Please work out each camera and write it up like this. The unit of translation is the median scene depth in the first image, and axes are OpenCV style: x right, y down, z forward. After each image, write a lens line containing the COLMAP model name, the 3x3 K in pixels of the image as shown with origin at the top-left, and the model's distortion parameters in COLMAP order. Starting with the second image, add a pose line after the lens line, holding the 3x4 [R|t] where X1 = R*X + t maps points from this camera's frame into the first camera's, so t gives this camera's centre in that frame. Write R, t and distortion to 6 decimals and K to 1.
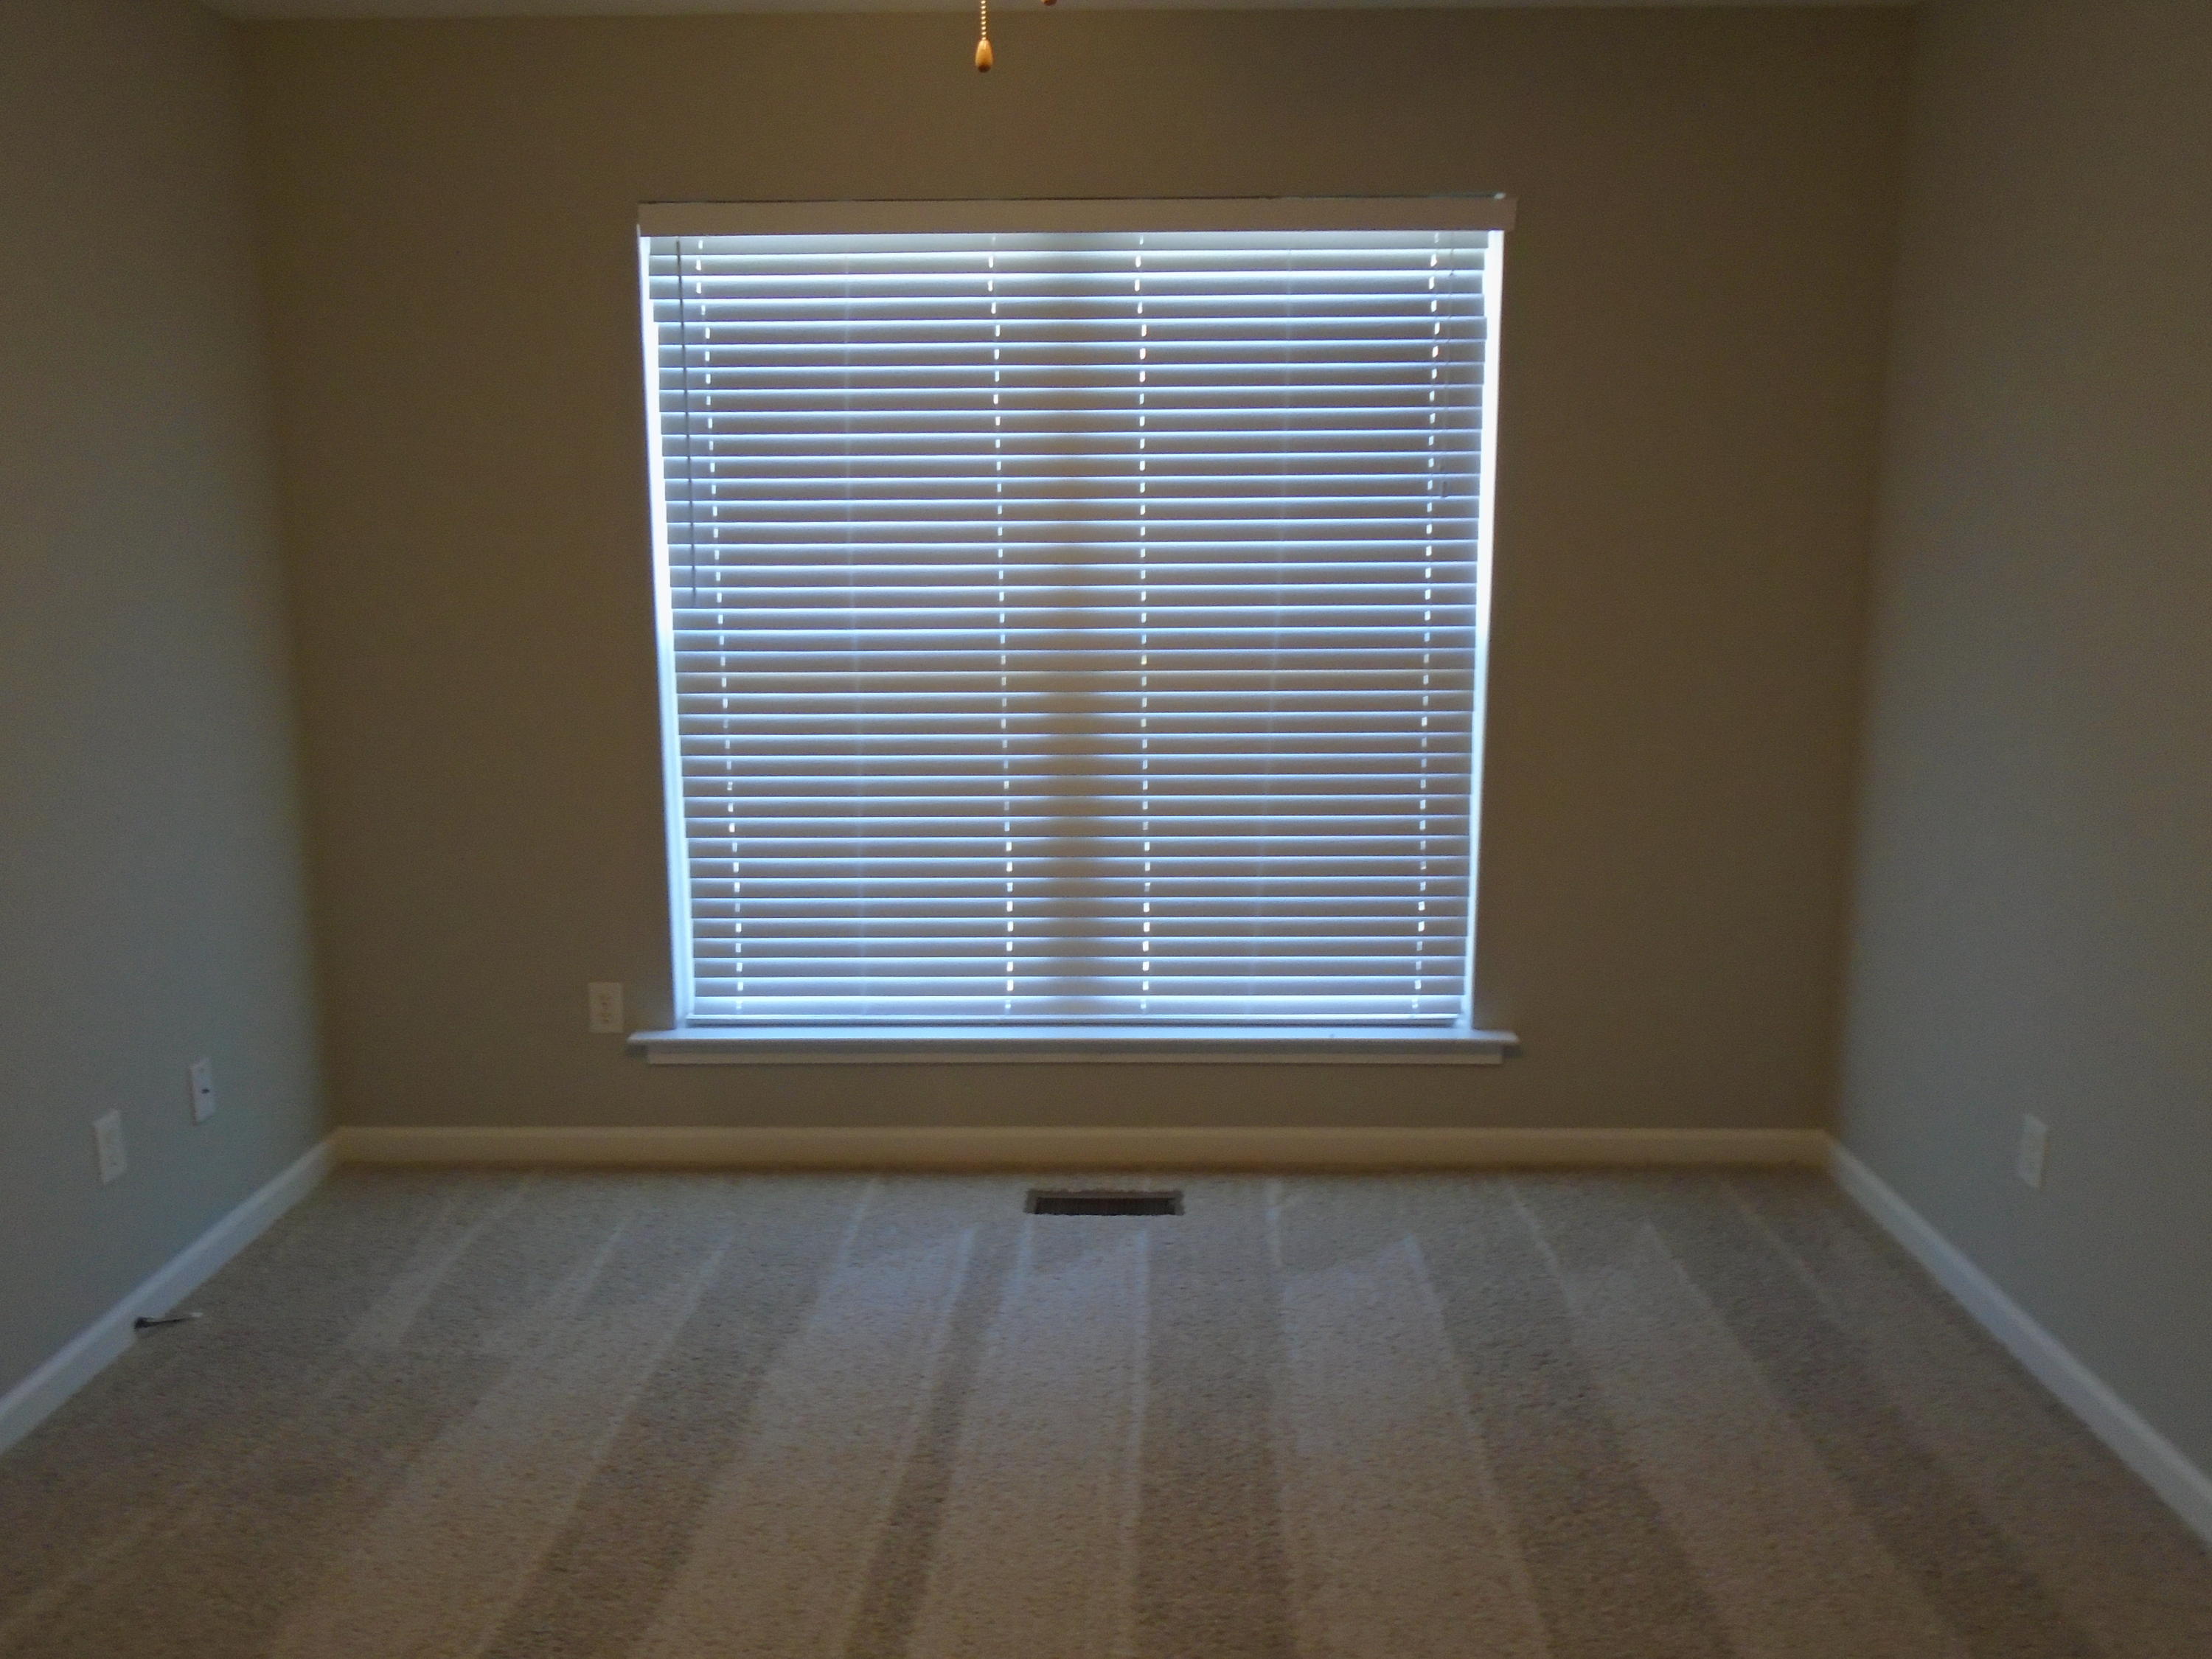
lens RADIAL K [[1706.5, 0, 1107.4], [0, 1706.5, 827.2], [0, 0, 1]] dist [-0.006636, -0.001255]
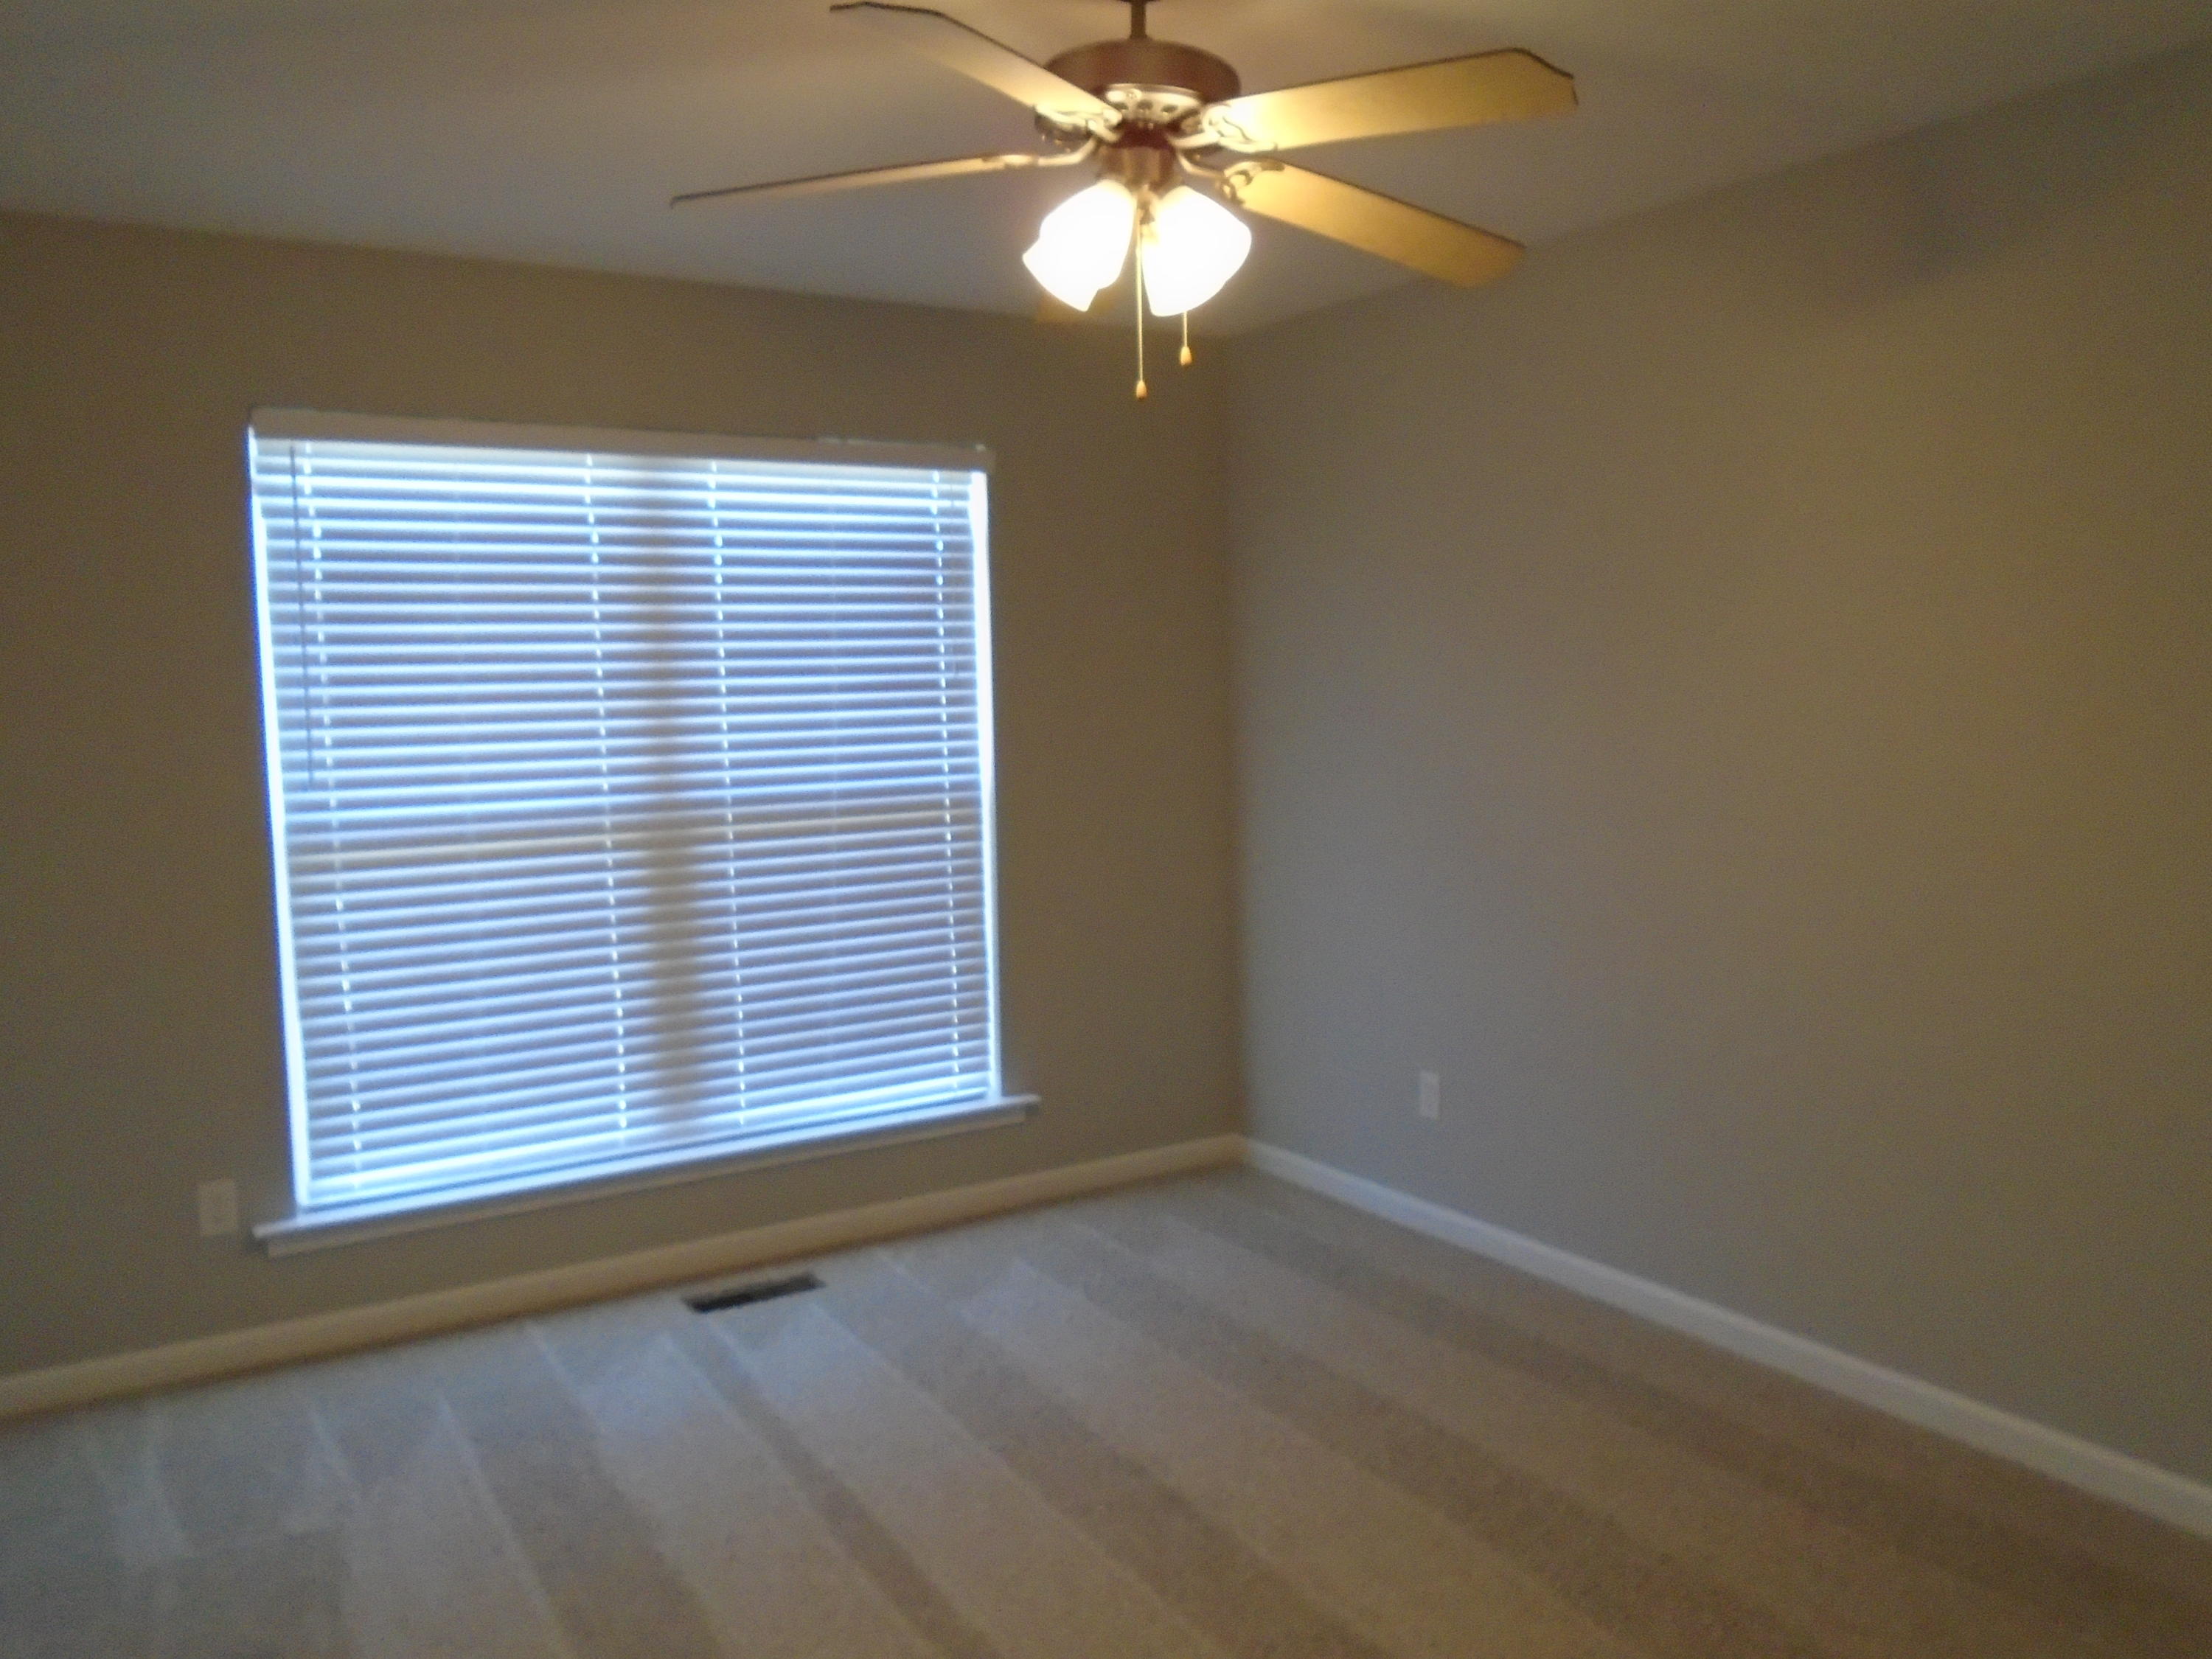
lens RADIAL K [[1706.5, 0, 1103.6], [0, 1706.5, 832.1], [0, 0, 1]] dist [-0.006636, -0.001255]
pose [[0.840730, -0.065067, 0.537532, -0.392803], [0.123062, 0.989735, -0.072671, 0.028116], [-0.527285, 0.127246, 0.840106, -0.108485]]
